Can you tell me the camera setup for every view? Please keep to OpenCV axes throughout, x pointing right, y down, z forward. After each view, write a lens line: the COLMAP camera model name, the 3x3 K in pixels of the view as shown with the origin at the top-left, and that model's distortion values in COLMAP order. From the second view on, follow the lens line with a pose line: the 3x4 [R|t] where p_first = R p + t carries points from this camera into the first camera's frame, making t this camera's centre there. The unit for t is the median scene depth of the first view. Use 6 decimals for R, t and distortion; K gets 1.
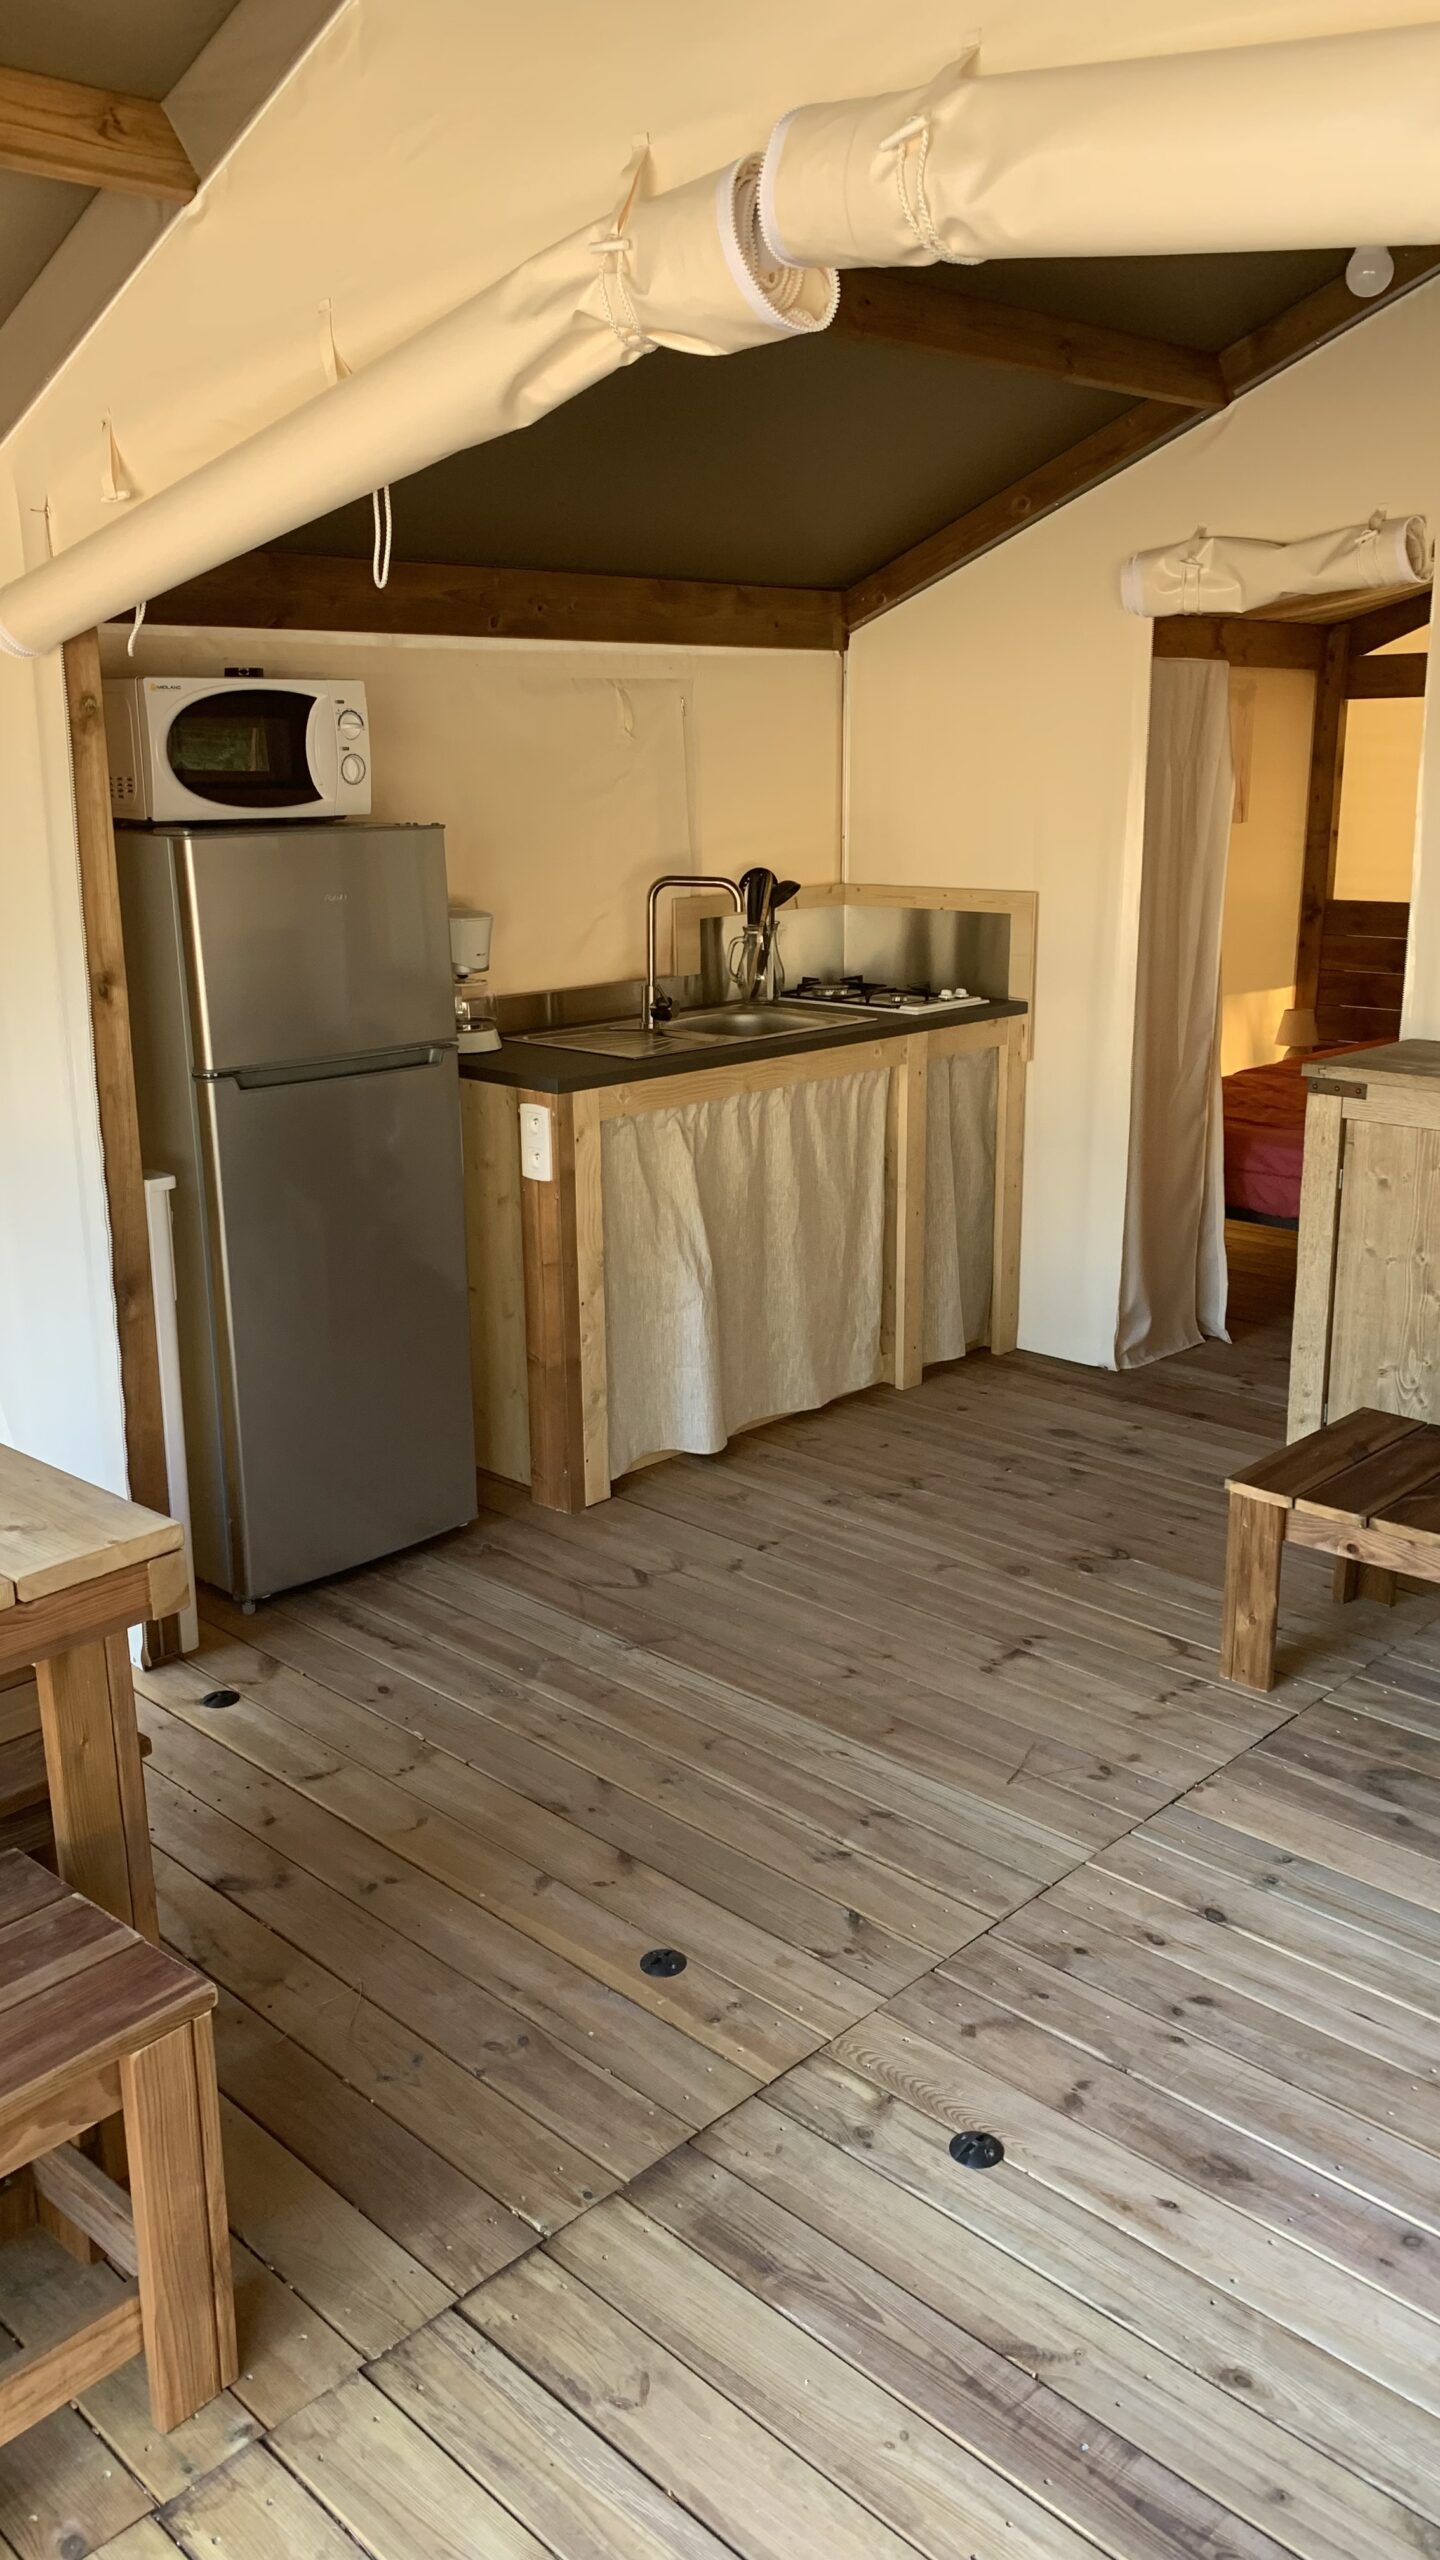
lens RADIAL K [[1963.8, 0, 722.9], [0, 1963.8, 1266.1], [0, 0, 1]] dist [0.069306, -0.068037]
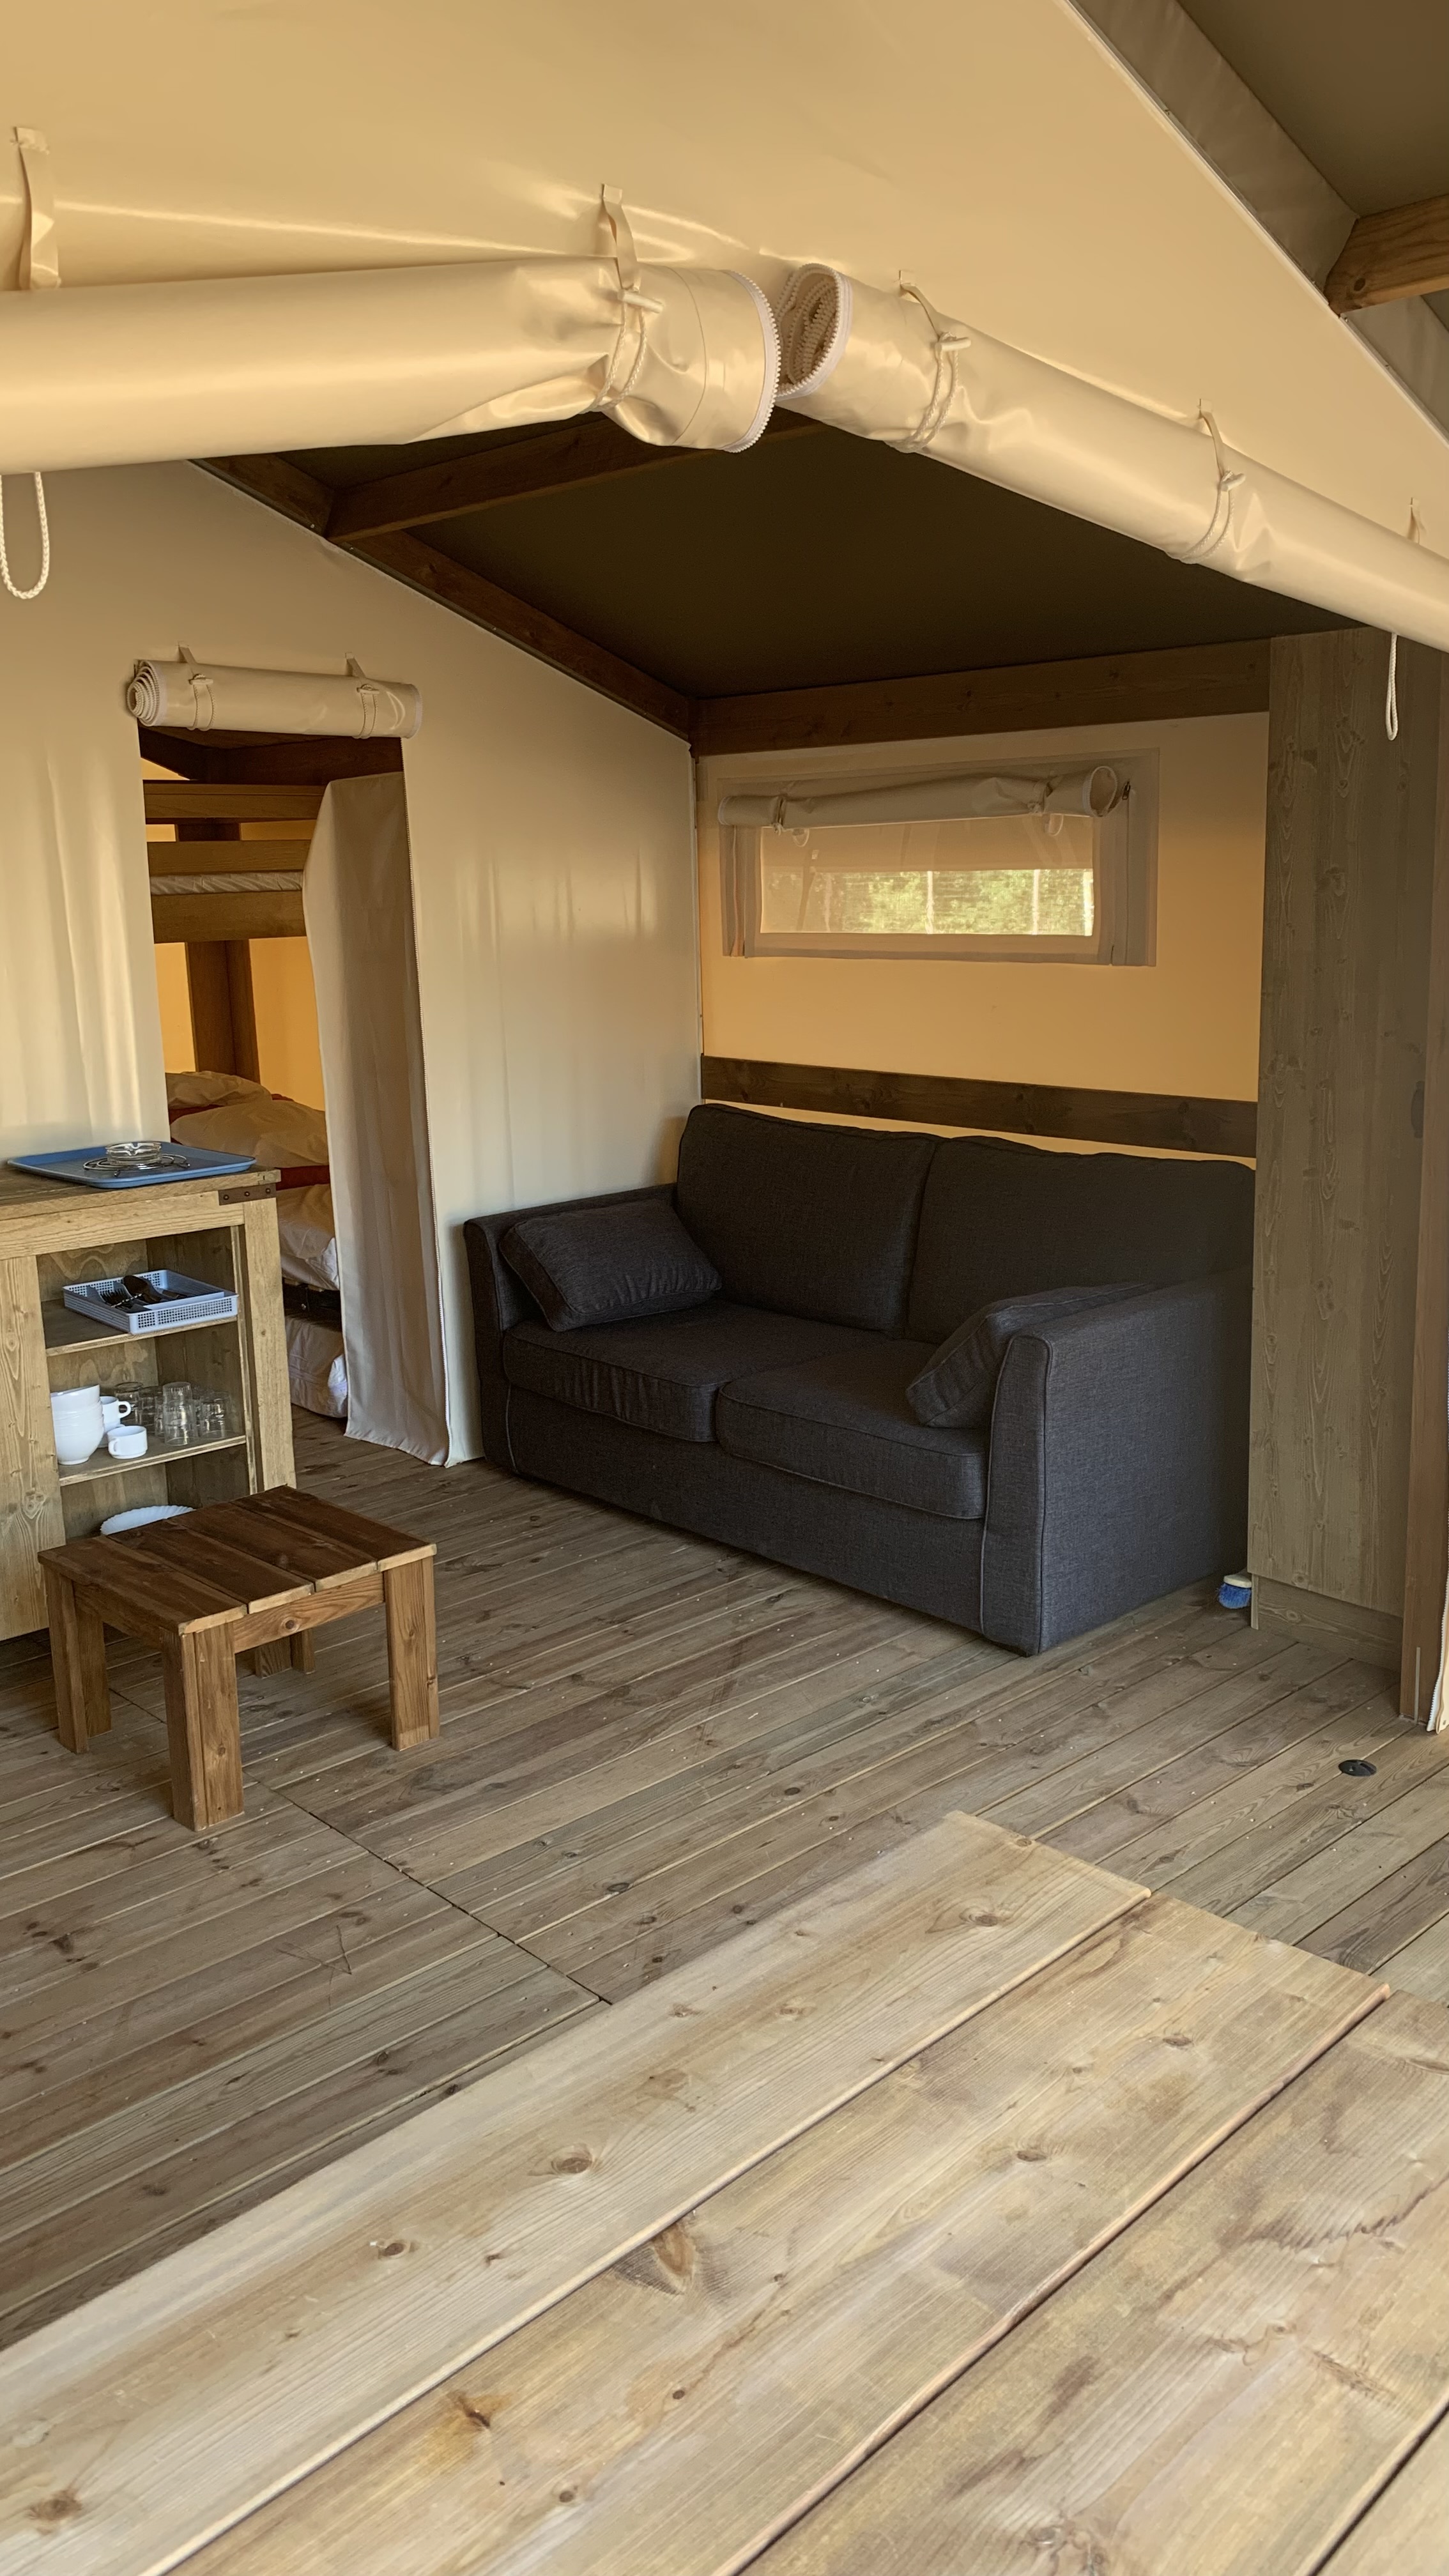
lens RADIAL K [[1976.1, 0, 752.2], [0, 1976.1, 1265.6], [0, 0, 1]] dist [0.069306, -0.068037]
pose [[0.039048, -0.196636, 0.979699, -0.634039], [0.278514, 0.943734, 0.178317, -0.148042], [-0.959638, 0.265897, 0.091617, 0.596333]]
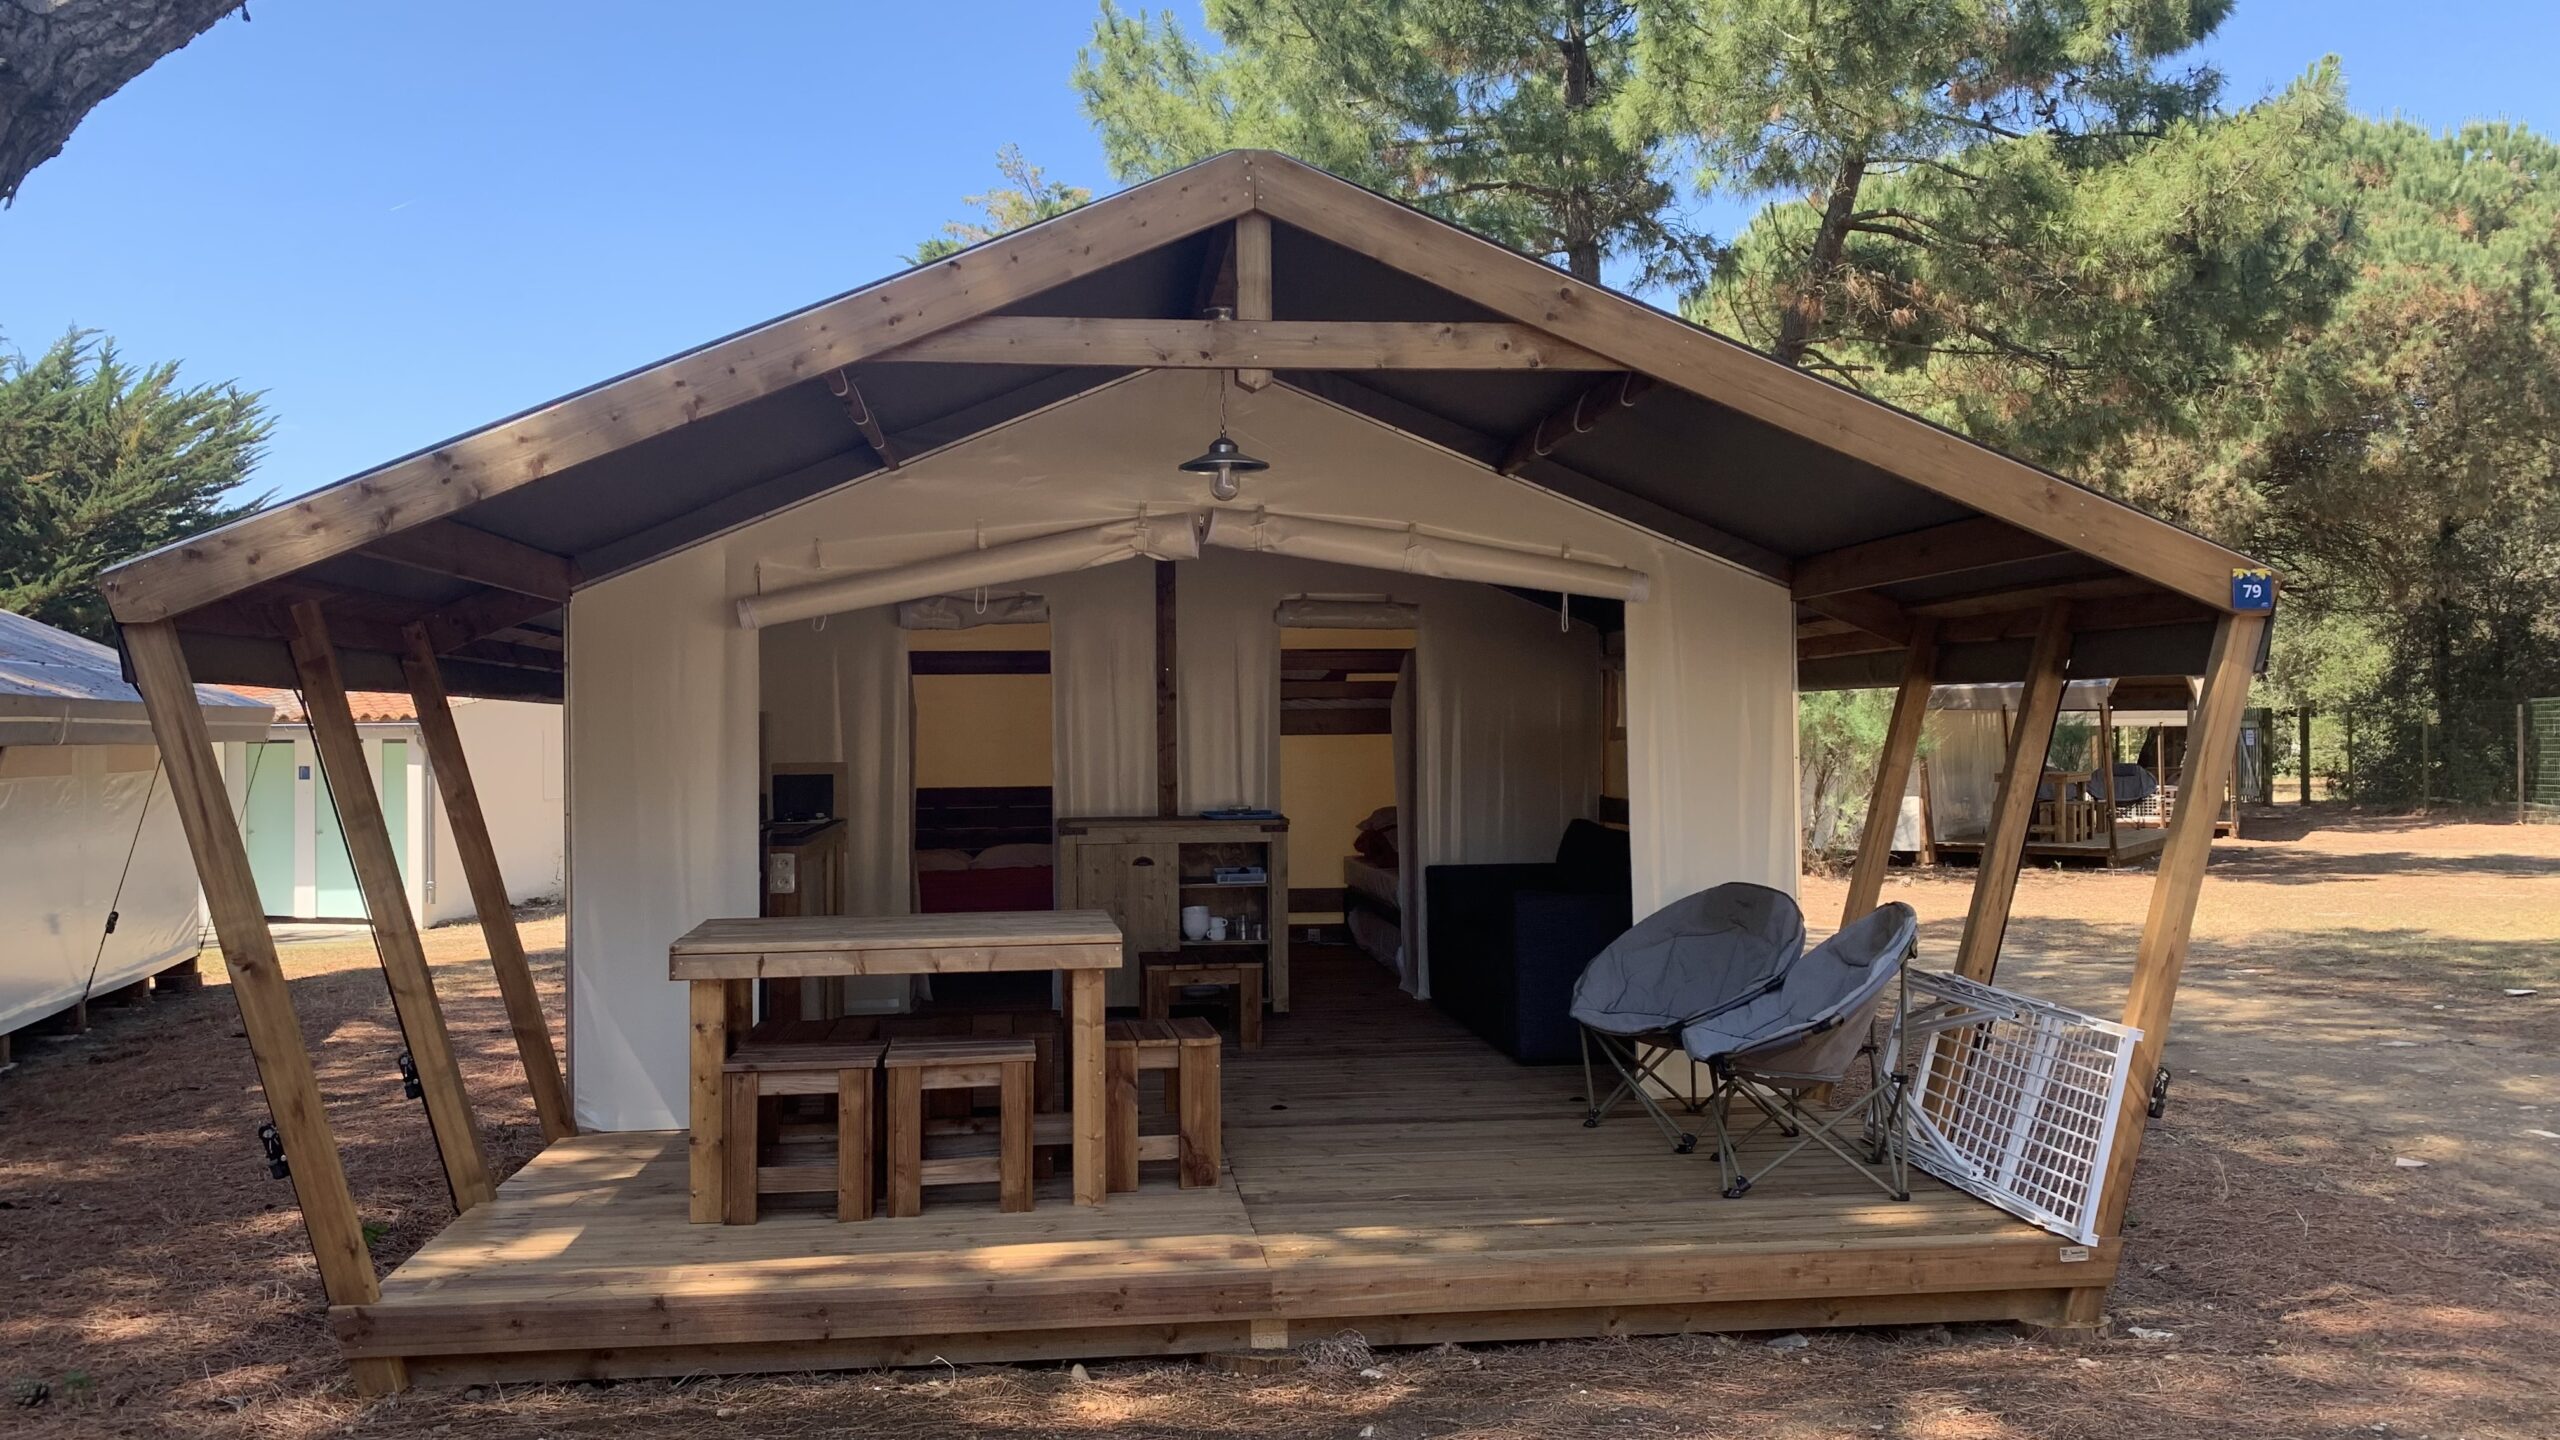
lens RADIAL K [[1963.8, 0, 1289.8], [0, 1963.8, 724.8], [0, 0, 1]] dist [0.069306, -0.068037]
pose [[0.629048, 0.006642, 0.777338, -1.540989], [0.199459, 0.965108, -0.169655, 0.268137], [-0.751342, 0.261768, 0.605774, -0.706618]]
